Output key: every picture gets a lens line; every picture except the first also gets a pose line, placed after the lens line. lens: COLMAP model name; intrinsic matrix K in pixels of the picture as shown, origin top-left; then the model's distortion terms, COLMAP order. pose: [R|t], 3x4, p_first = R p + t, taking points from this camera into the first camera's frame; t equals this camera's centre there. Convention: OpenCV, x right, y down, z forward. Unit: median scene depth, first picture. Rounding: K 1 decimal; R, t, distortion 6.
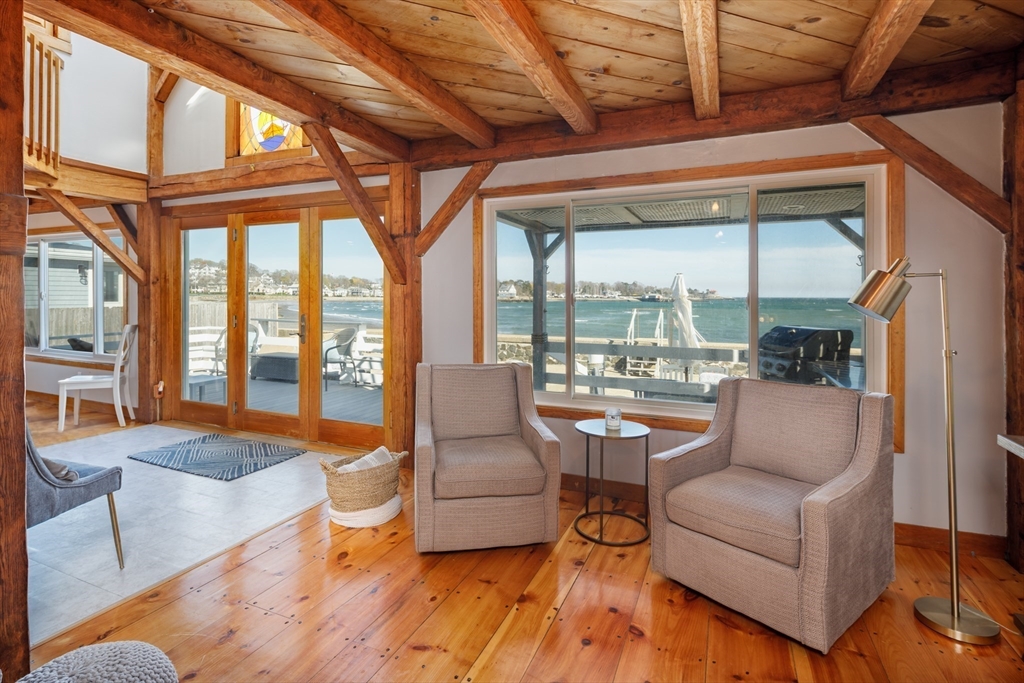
lens RADIAL K [[498.0, 0, 508.5], [0, 498.0, 289.9], [0, 0, 1]] dist [0.000321, -0.000206]
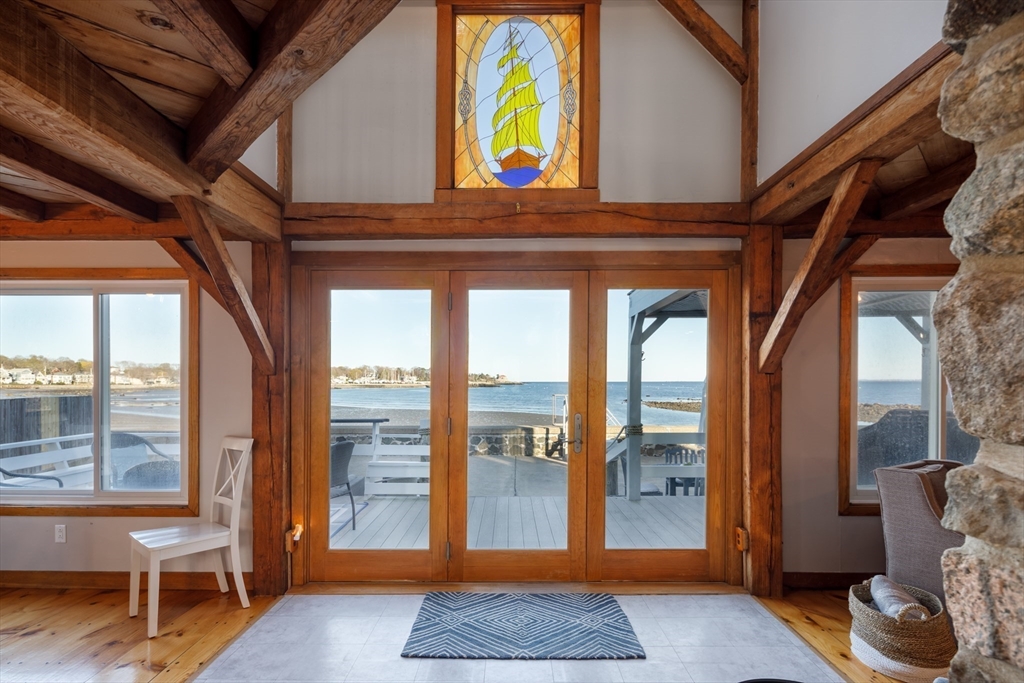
lens RADIAL K [[498.0, 0, 506.5], [0, 498.0, 379.9], [0, 0, 1]] dist [0.016658, -0.000001]
pose [[0.922782, -0.003205, 0.385309, -0.743699], [-0.000082, 0.999964, 0.008515, -0.007520], [-0.385322, -0.007889, 0.922748, 0.328646]]
